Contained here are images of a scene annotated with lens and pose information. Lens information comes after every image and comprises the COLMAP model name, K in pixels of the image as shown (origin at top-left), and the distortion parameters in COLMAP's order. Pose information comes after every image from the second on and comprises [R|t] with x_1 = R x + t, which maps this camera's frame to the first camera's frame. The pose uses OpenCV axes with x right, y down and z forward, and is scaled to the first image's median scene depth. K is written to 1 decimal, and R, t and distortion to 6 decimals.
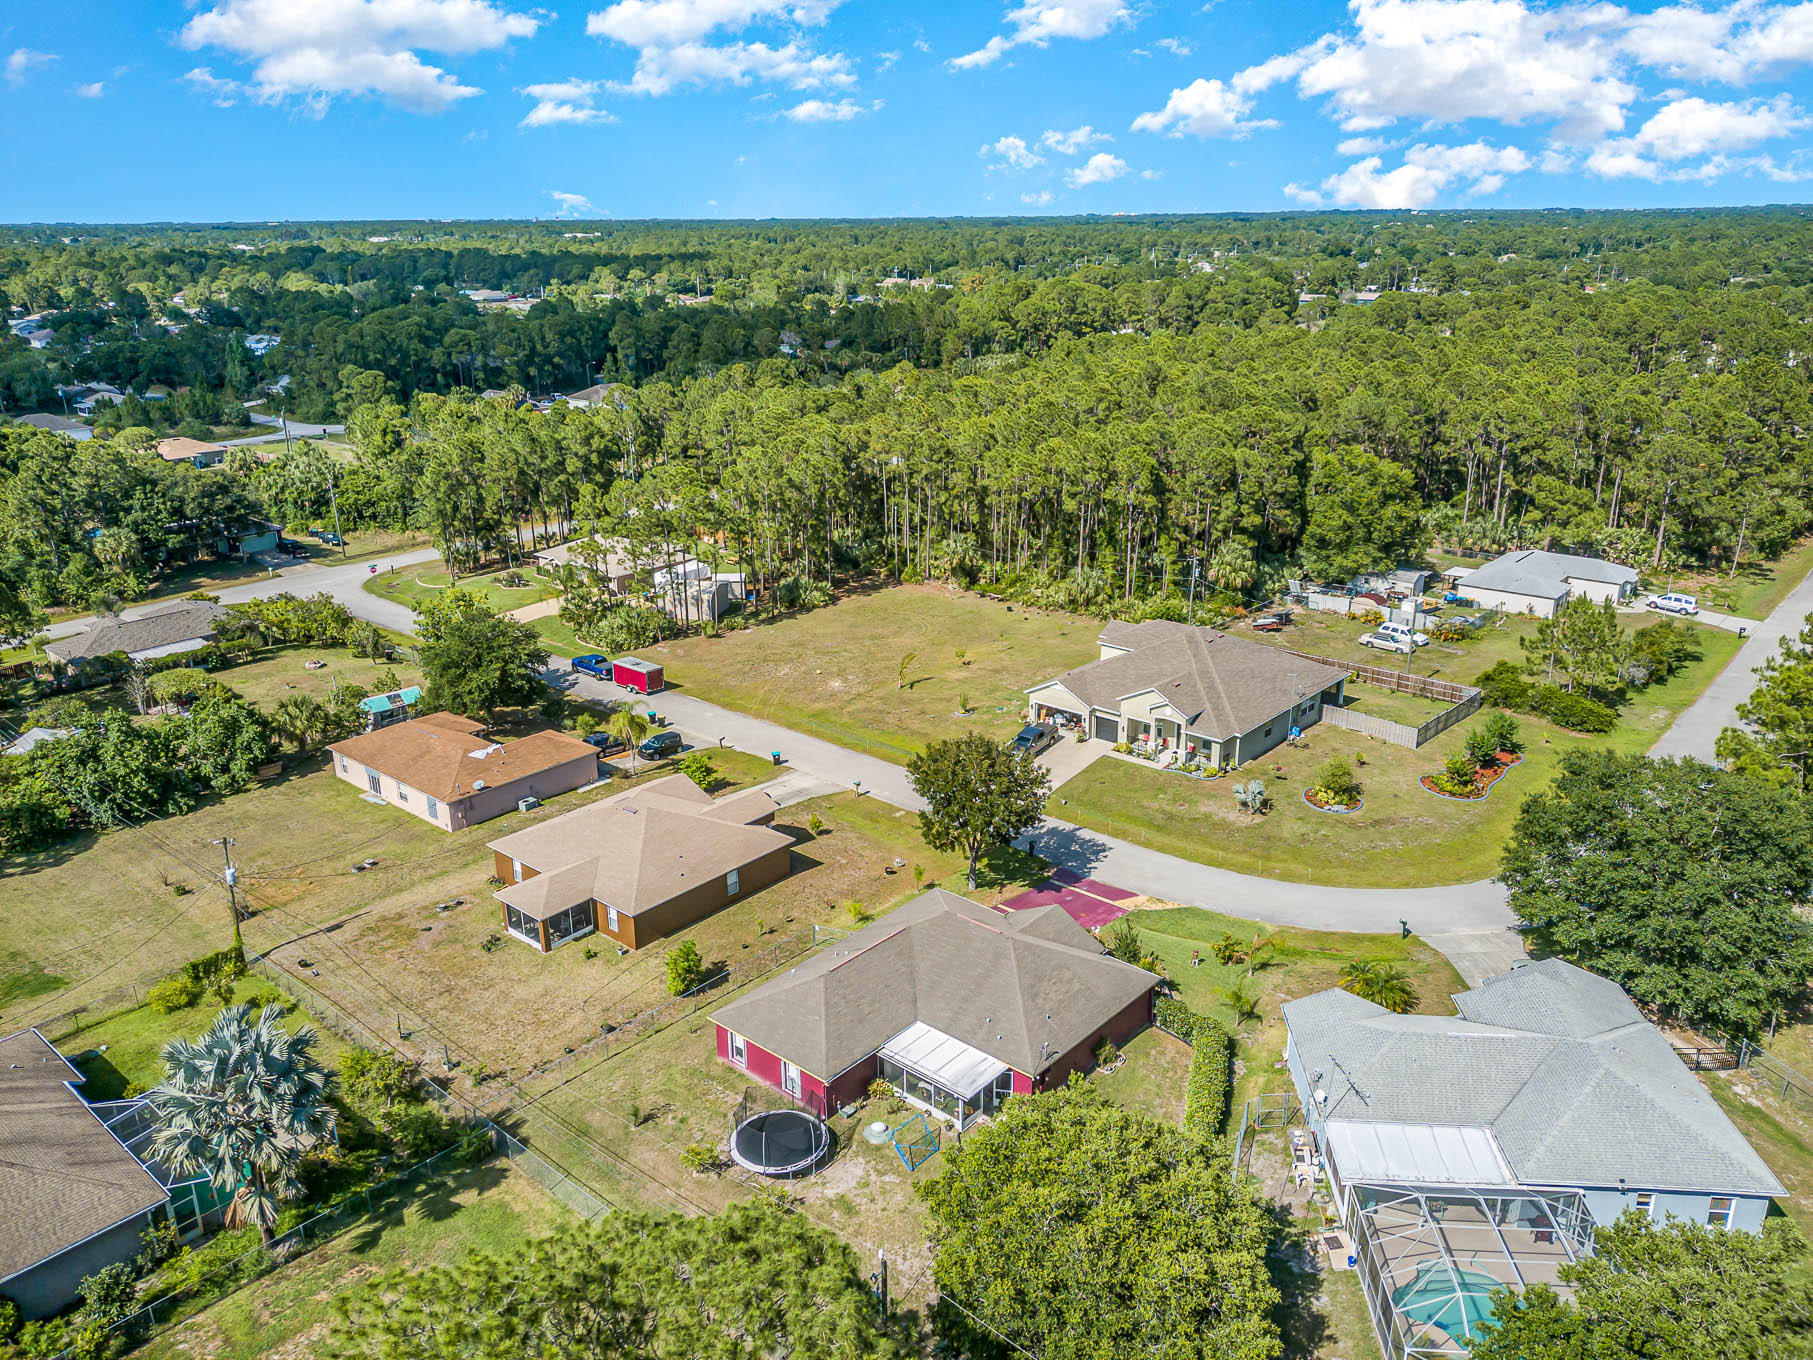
lens RADIAL K [[1364.2, 0, 913.3], [0, 1364.2, 674.9], [0, 0, 1]] dist [0.079392, -0.118256]
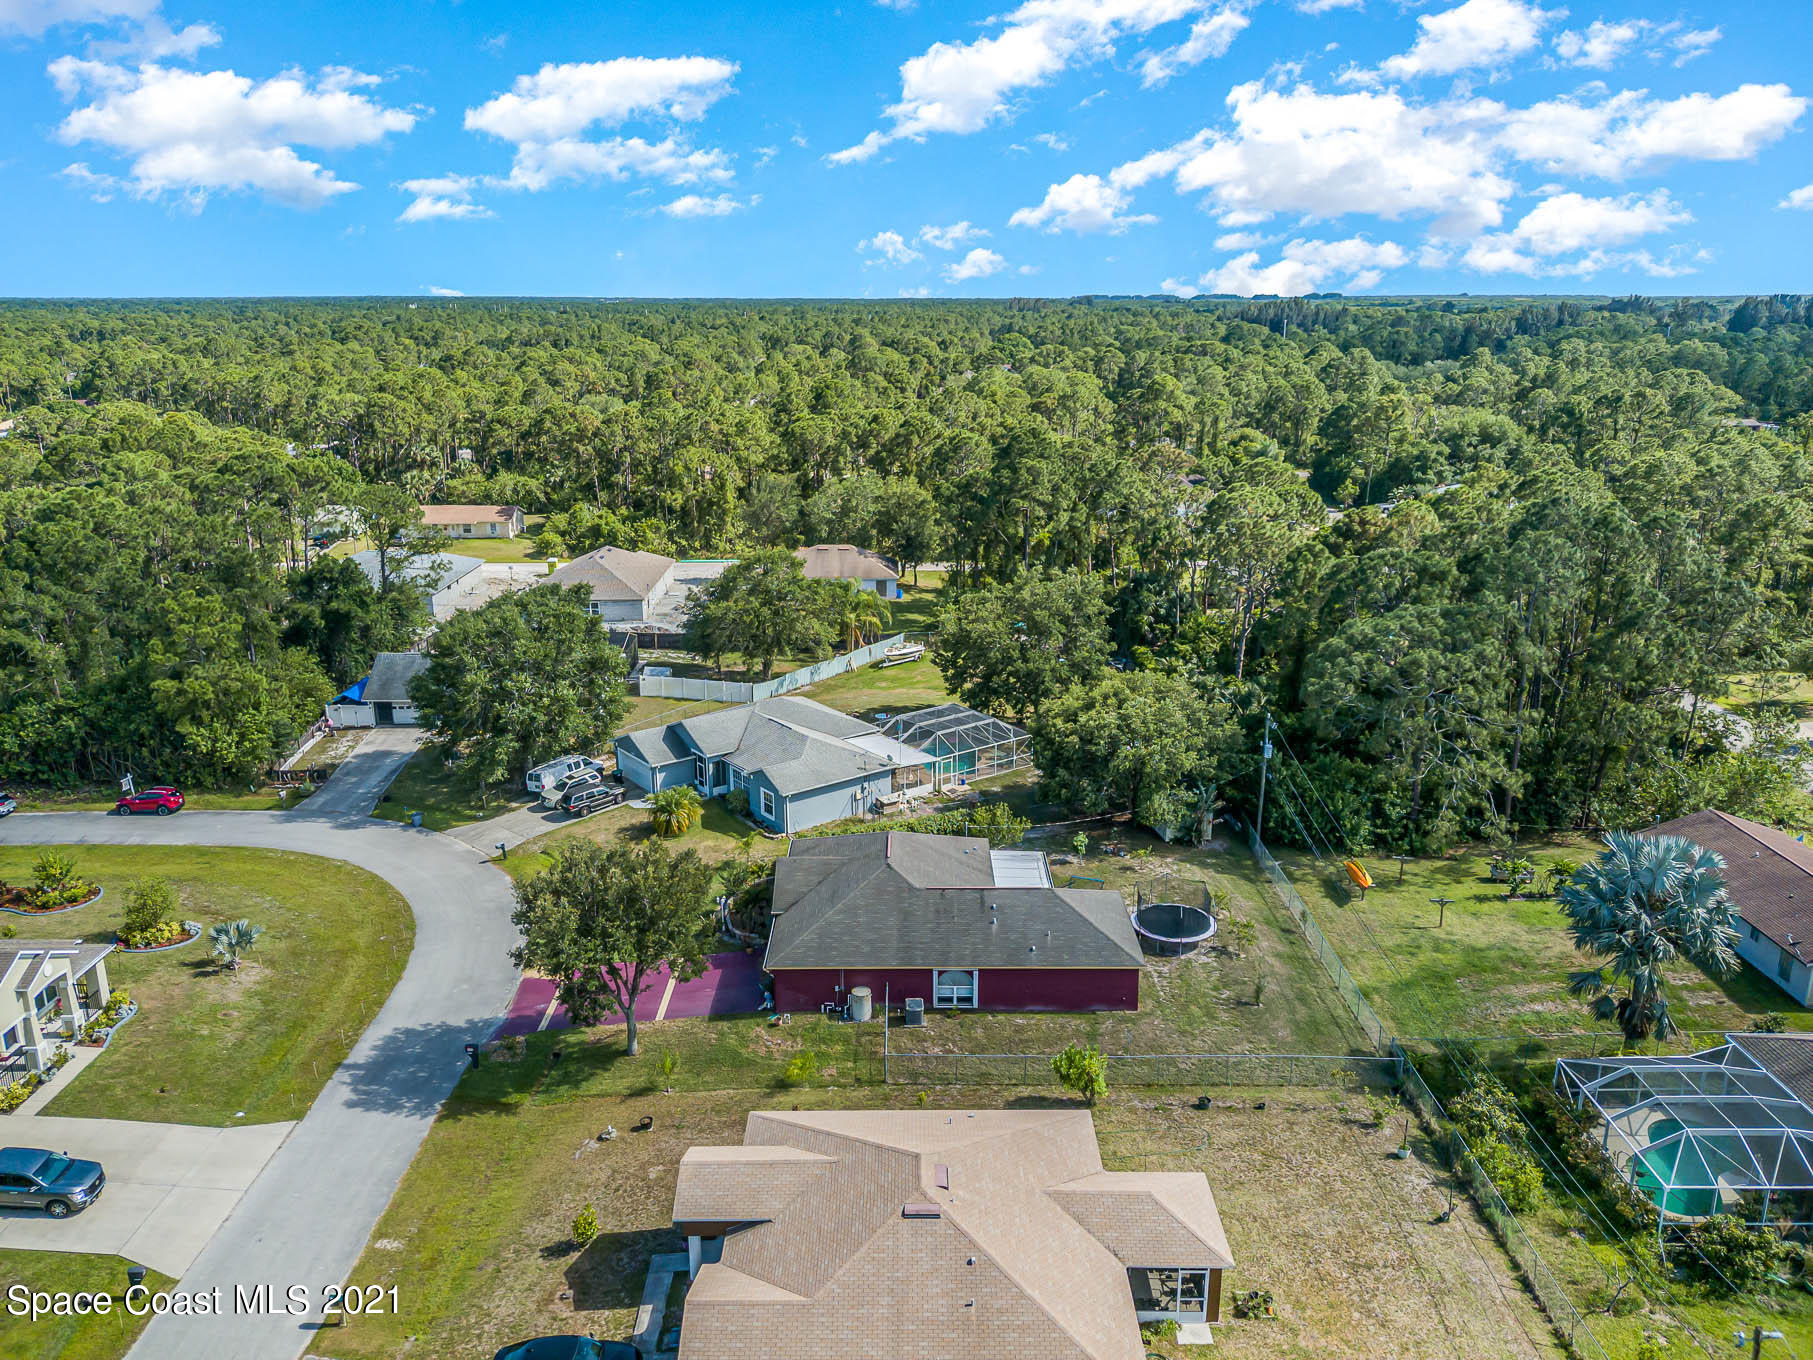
lens RADIAL K [[1374.4, 0, 899.0], [0, 1374.4, 675.4], [0, 0, 1]] dist [0.091380, -0.119844]
pose [[-0.652264, -0.192827, 0.733055, -0.461301], [0.251147, 0.857495, 0.449028, -0.256742], [-0.715176, 0.476990, -0.510885, 1.004391]]
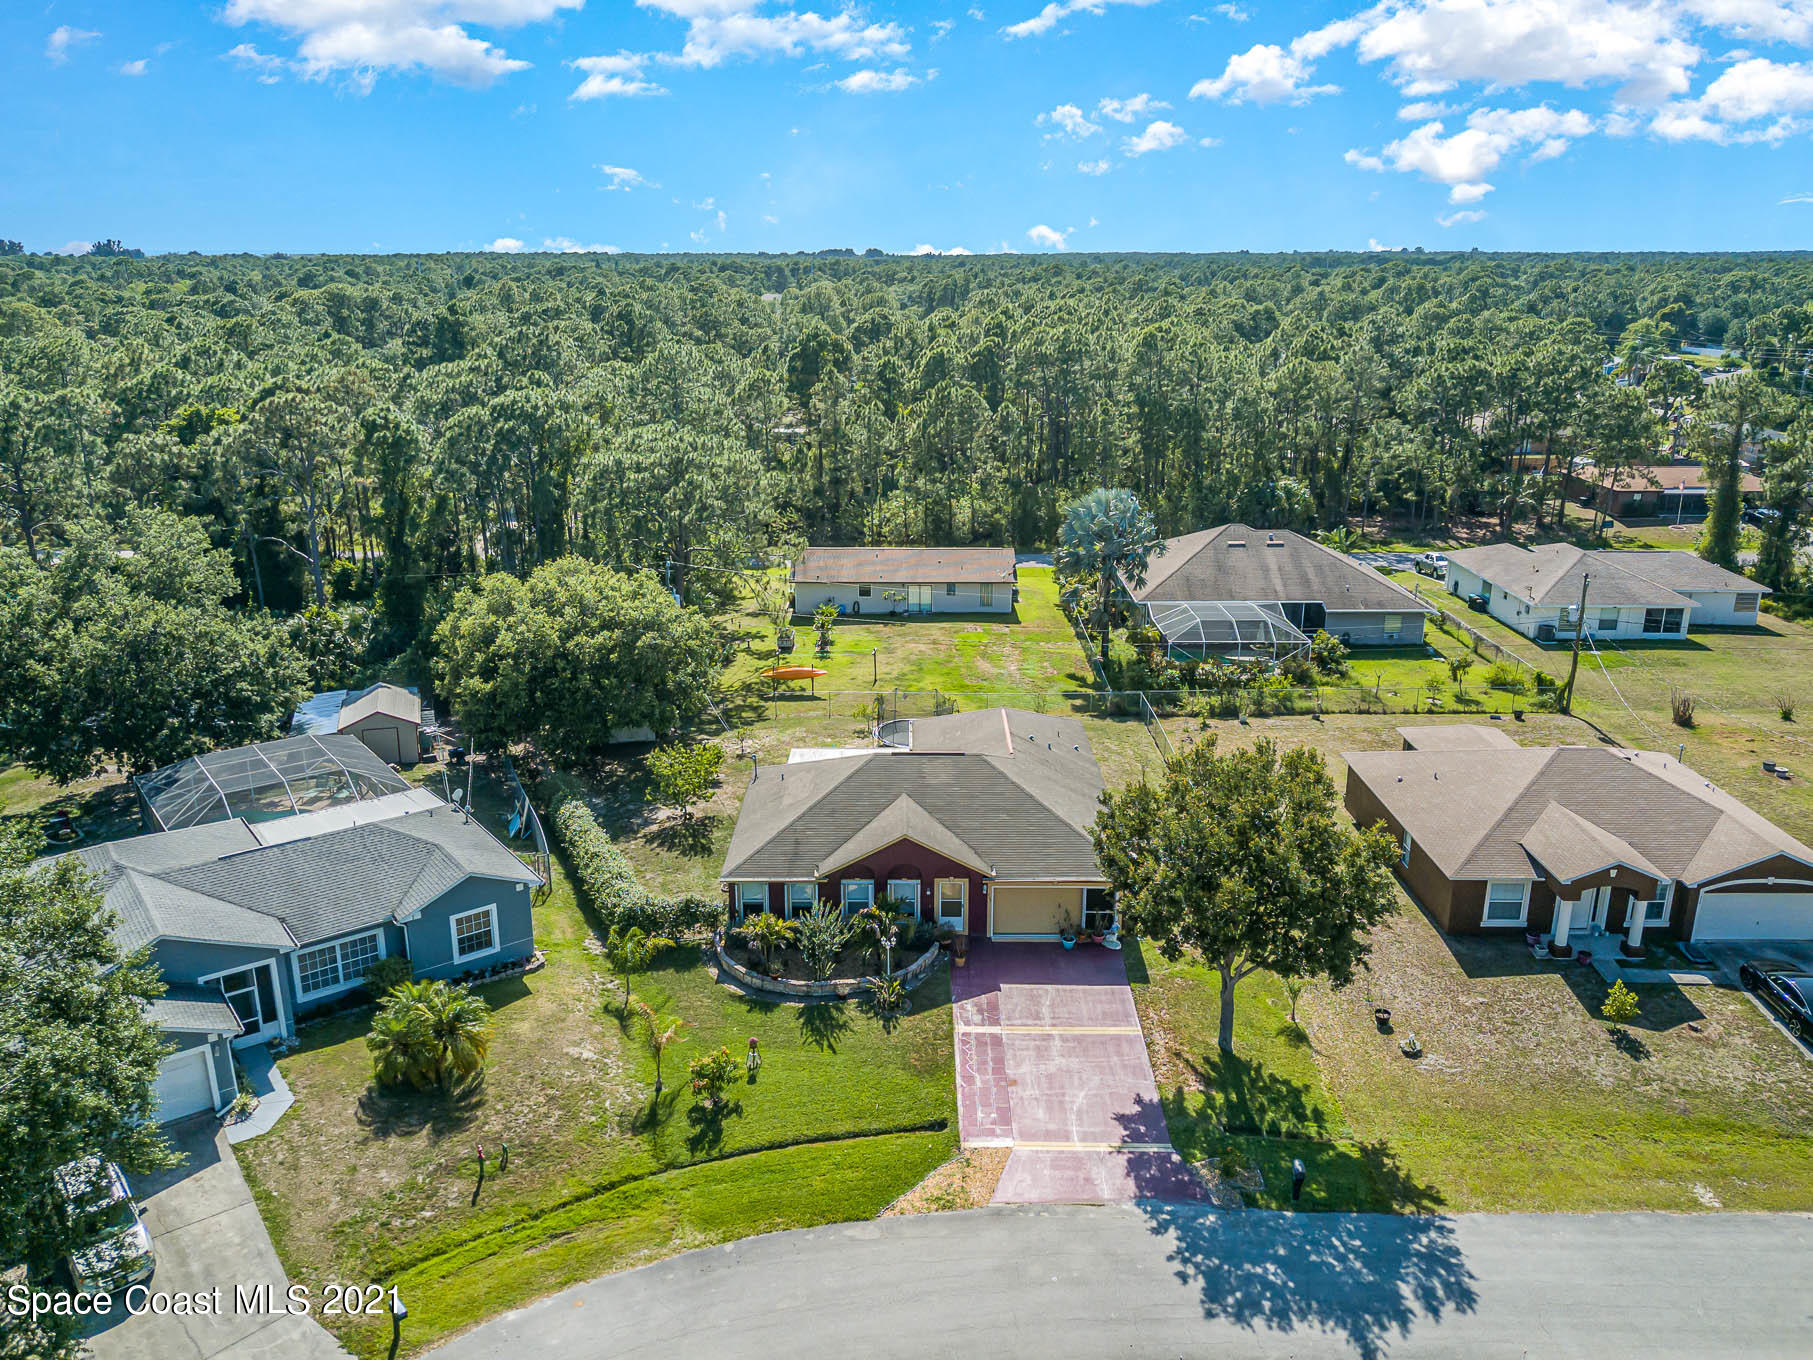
lens RADIAL K [[1364.2, 0, 913.3], [0, 1364.2, 674.9], [0, 0, 1]] dist [0.079392, -0.118256]
pose [[-0.753742, 0.200623, -0.625798, 0.367524], [-0.203776, 0.833974, 0.512800, -0.171944], [0.624779, 0.514041, -0.587719, 0.990812]]
